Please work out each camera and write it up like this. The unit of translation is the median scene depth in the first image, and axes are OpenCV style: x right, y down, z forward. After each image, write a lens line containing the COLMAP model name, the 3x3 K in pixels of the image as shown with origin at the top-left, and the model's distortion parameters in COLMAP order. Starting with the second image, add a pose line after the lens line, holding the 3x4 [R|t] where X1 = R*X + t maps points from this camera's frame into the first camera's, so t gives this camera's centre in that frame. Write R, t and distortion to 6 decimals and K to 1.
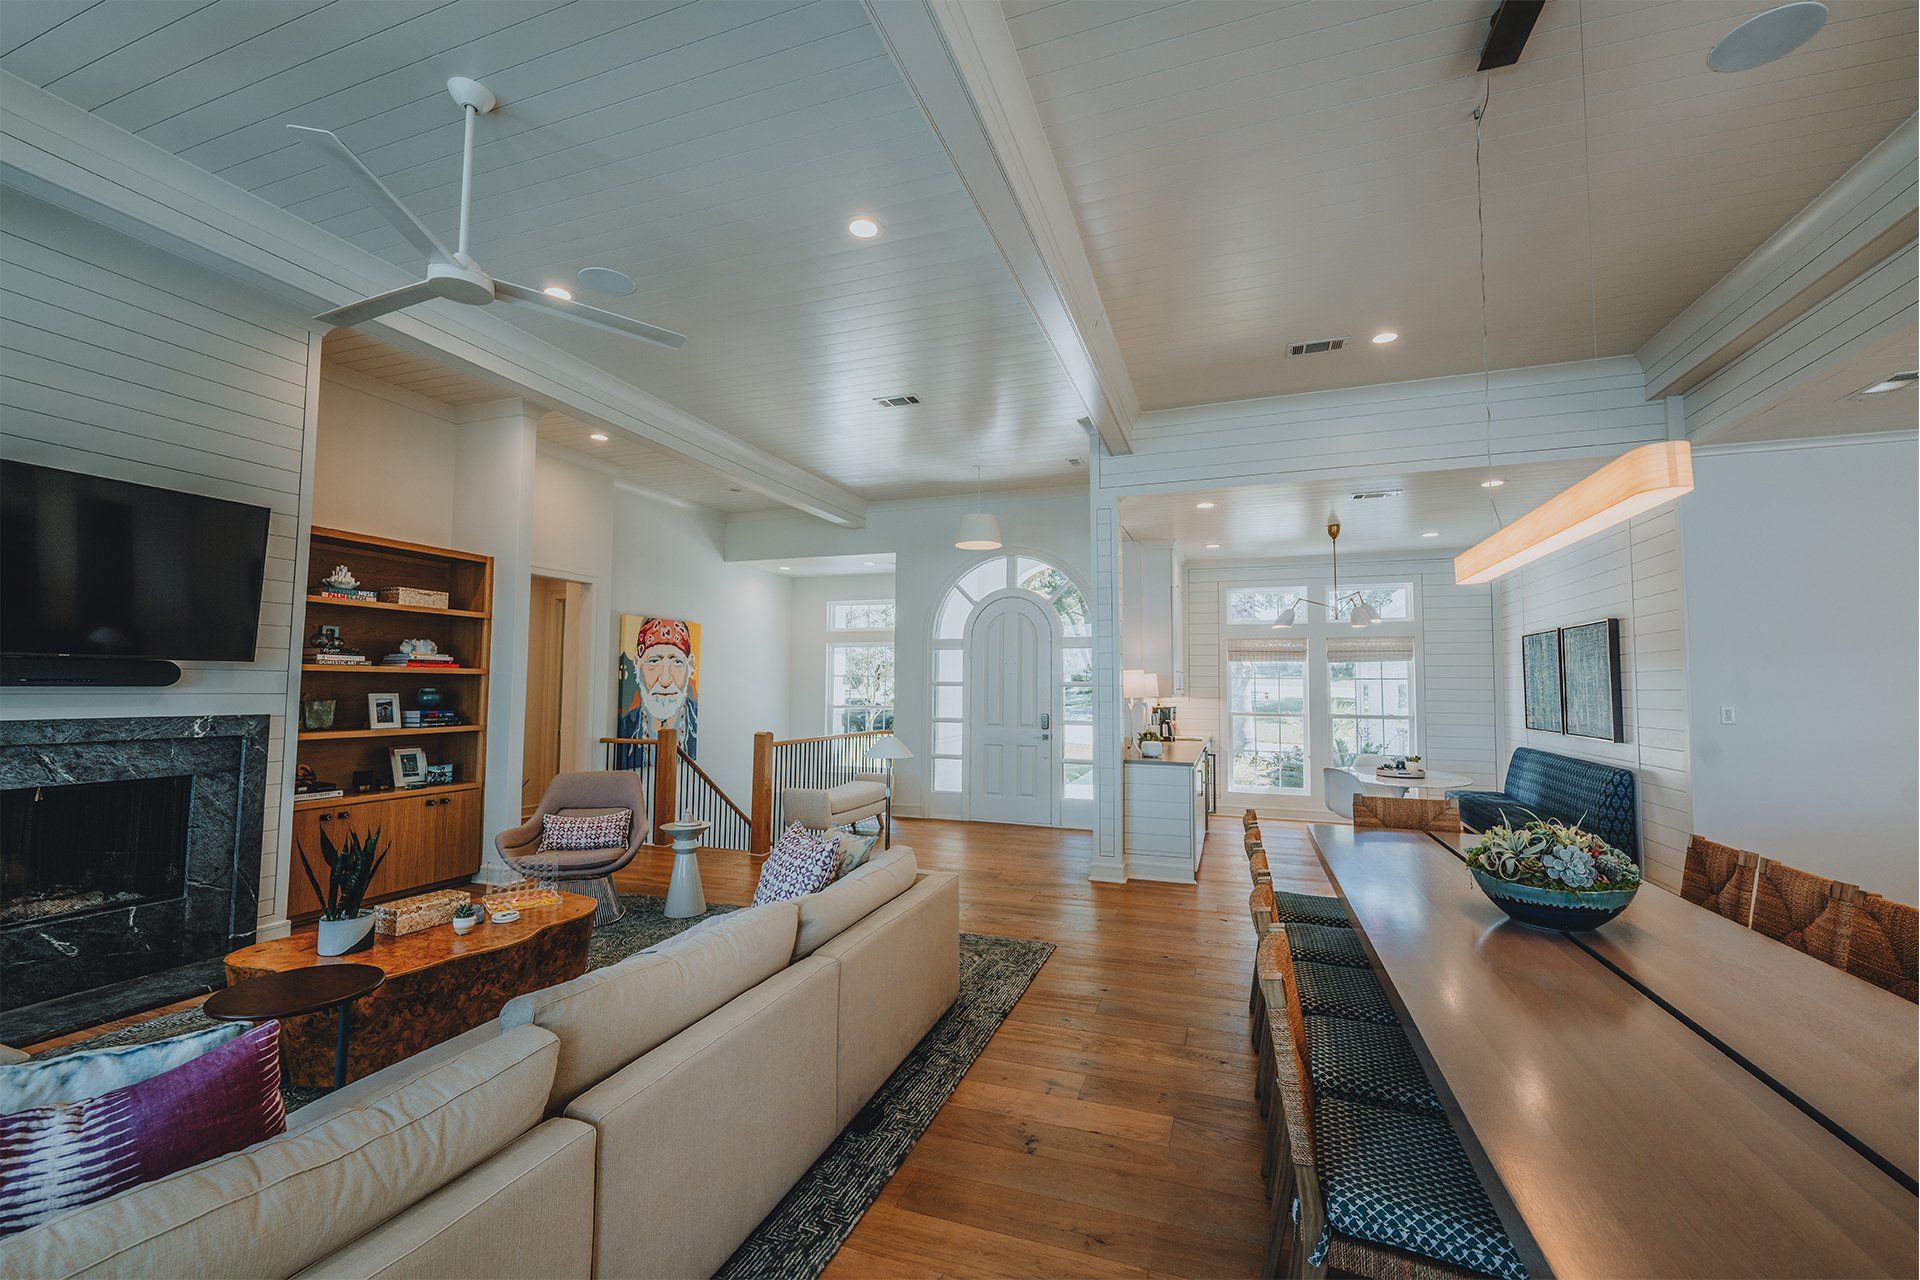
lens RADIAL K [[791.6, 0, 956.8], [0, 791.6, 634.8], [0, 0, 1]] dist [-0.003229, -0.001284]
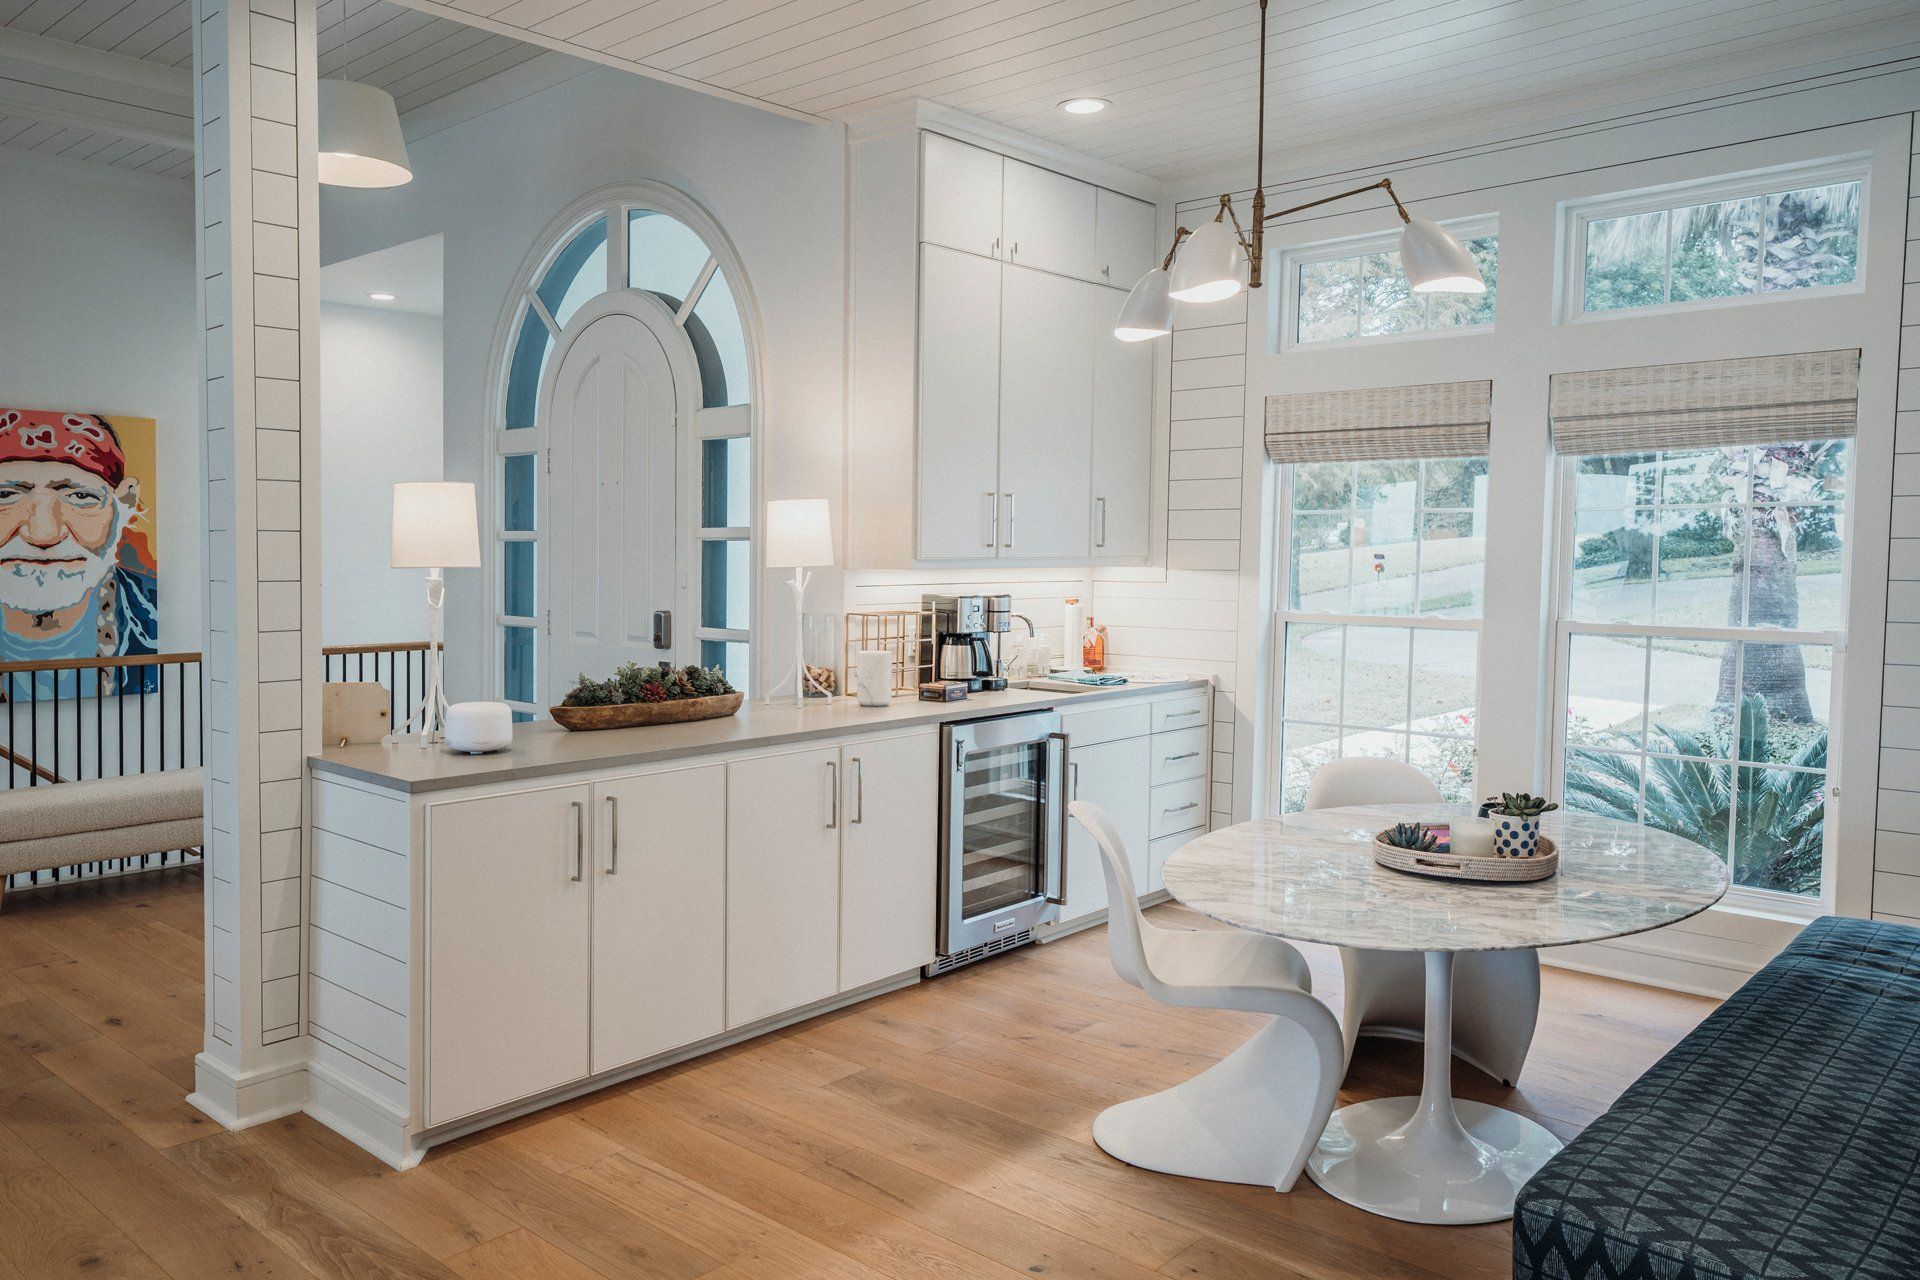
lens RADIAL K [[1334.4, 0, 937.6], [0, 1334.4, 600.8], [0, 0, 1]] dist [-0.017873, 0.000925]
pose [[0.930595, 0.011662, -0.365865, 0.728081], [0.024879, 0.995166, 0.095002, 0.054328], [0.365204, -0.097511, 0.925807, 0.670600]]
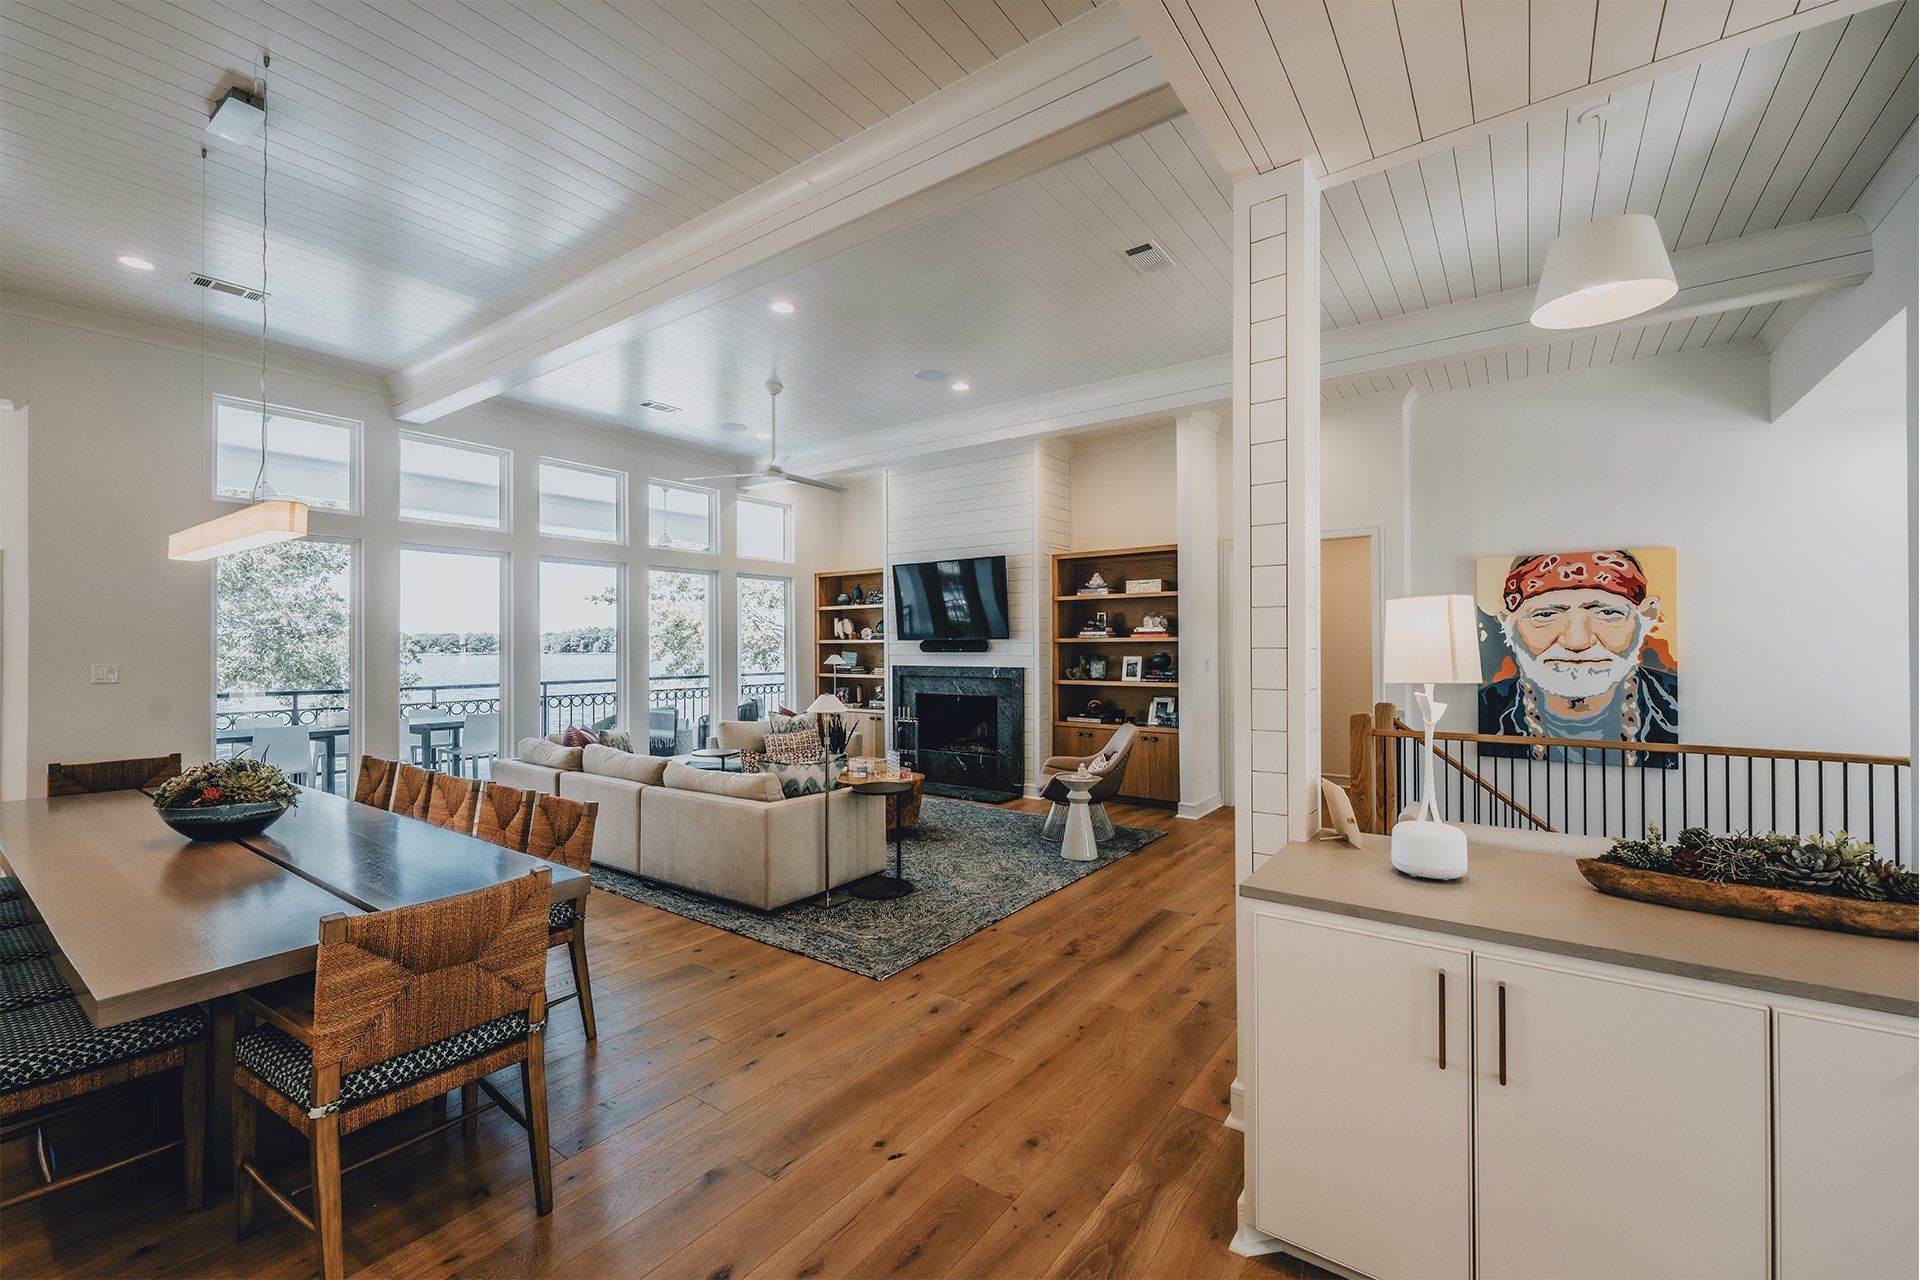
lens RADIAL K [[791.6, 0, 964.5], [0, 791.6, 641.0], [0, 0, 1]] dist [-0.003229, -0.001284]
pose [[-0.283076, -0.014776, -0.958984, 0.693915], [0.064909, 0.997294, -0.034527, 0.073077], [0.956899, -0.072020, -0.281350, 1.071312]]
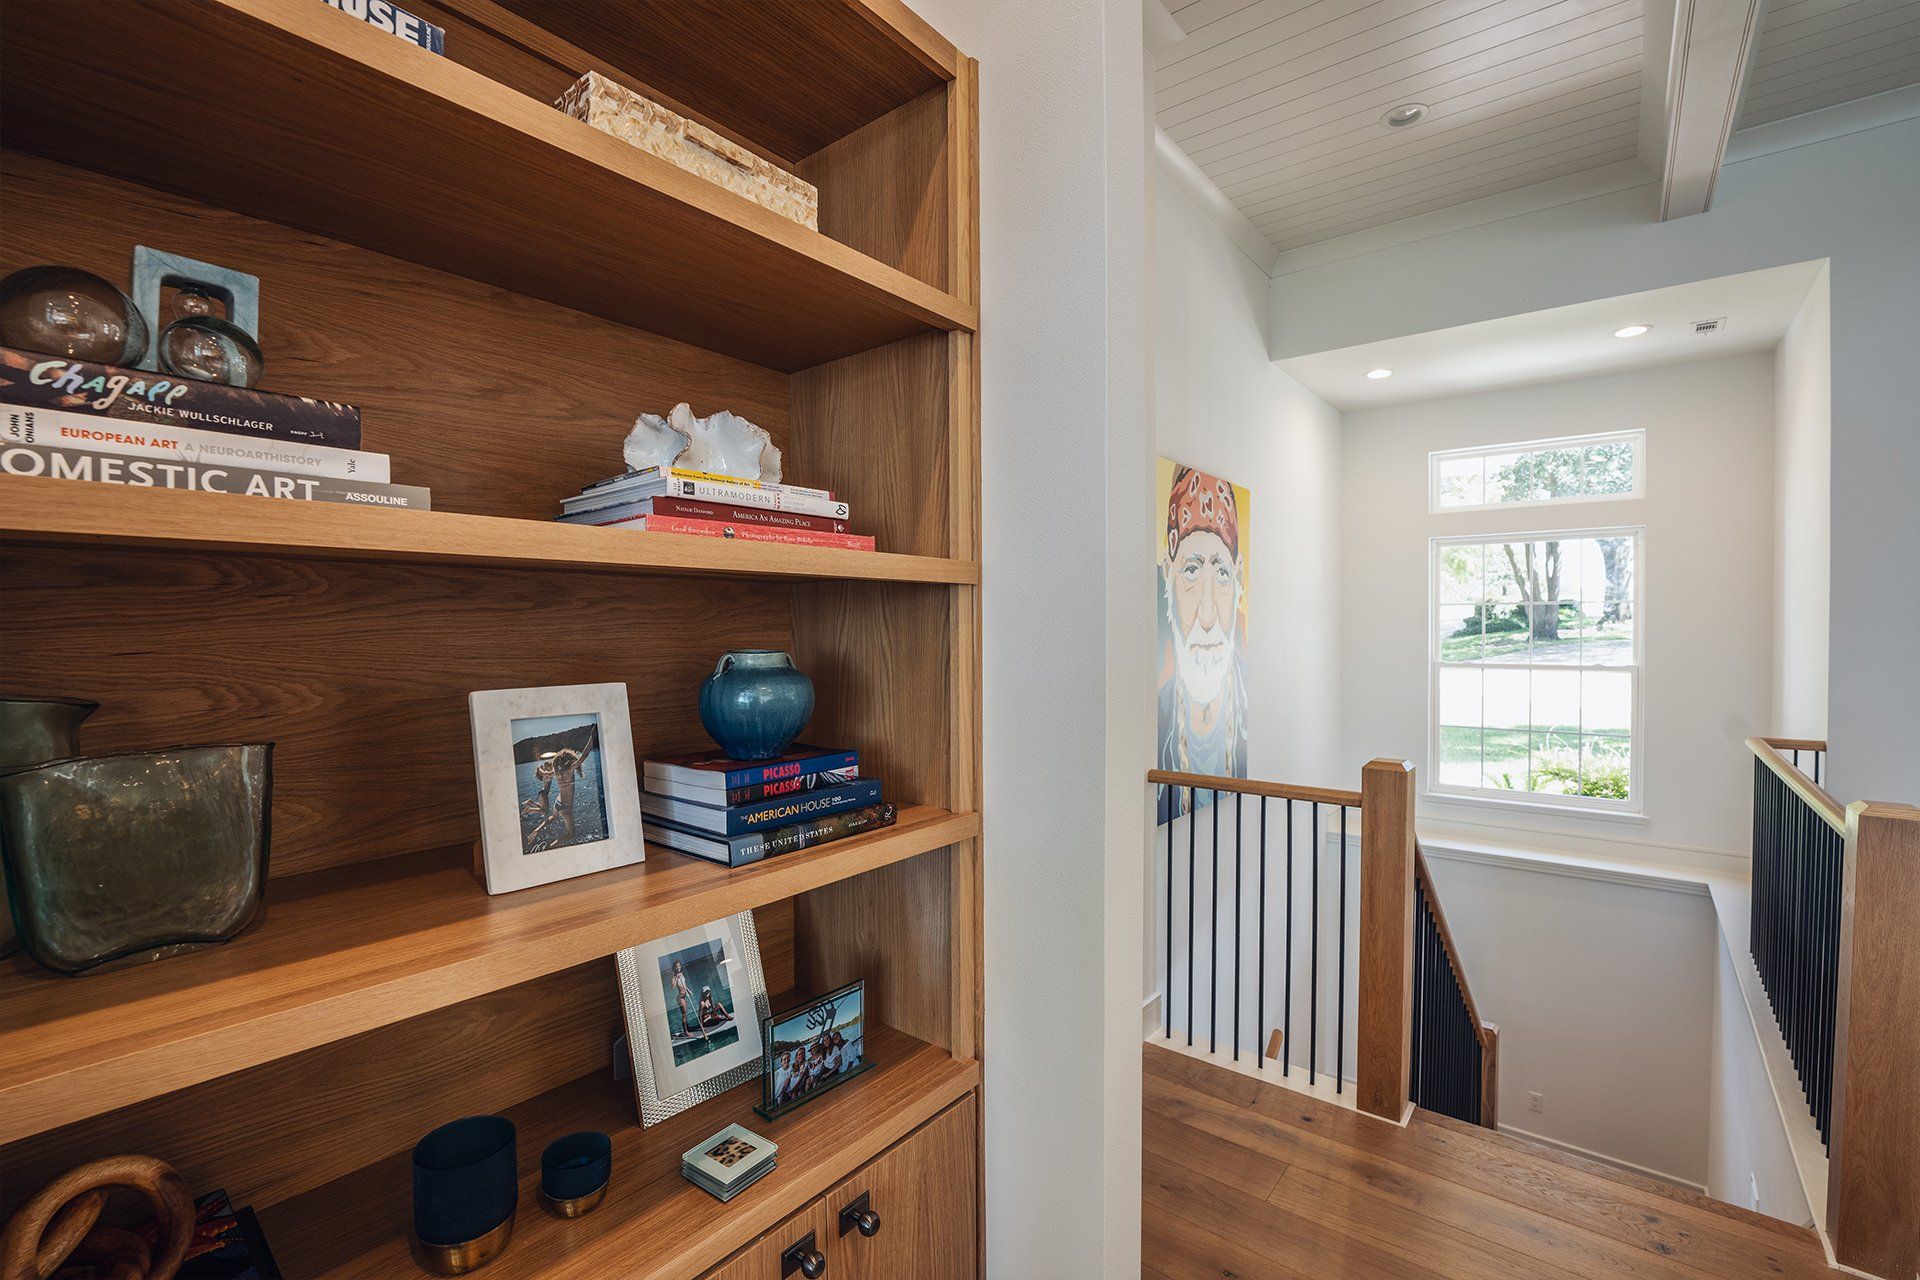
lens RADIAL K [[832.6, 0, 944.1], [0, 832.6, 638.3], [0, 0, 1]] dist [-0.001684, 0.000098]
pose [[0.943038, -0.005453, -0.332640, -0.552874], [0.032030, 0.996709, 0.074467, 0.049651], [0.331139, -0.080880, 0.940109, 0.816619]]
